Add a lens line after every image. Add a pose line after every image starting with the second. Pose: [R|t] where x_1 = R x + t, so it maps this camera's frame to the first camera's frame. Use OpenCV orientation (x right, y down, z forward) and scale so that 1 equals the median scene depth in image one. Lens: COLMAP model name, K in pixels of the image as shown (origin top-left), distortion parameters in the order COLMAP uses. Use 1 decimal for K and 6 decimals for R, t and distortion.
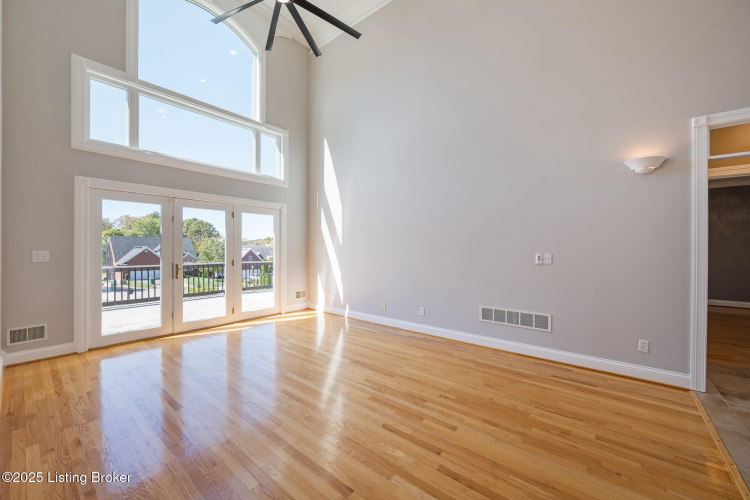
lens RADIAL K [[292.7, 0, 371.2], [0, 292.7, 247.1], [0, 0, 1]] dist [-0.001015, 0.000221]
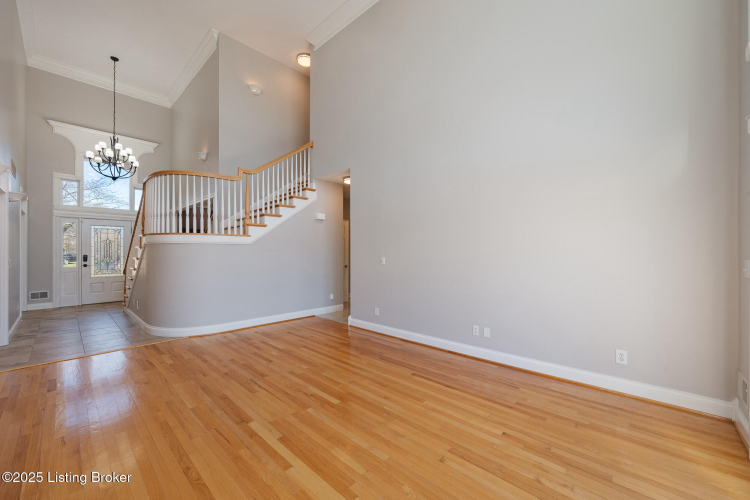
lens RADIAL K [[292.7, 0, 373.4], [0, 292.7, 250.6], [0, 0, 1]] dist [-0.001015, 0.000221]
pose [[-0.998879, 0.000136, 0.047344, -0.295956], [0.000066, 0.999999, -0.001472, -0.004252], [-0.047344, -0.001467, -0.998878, 1.273770]]
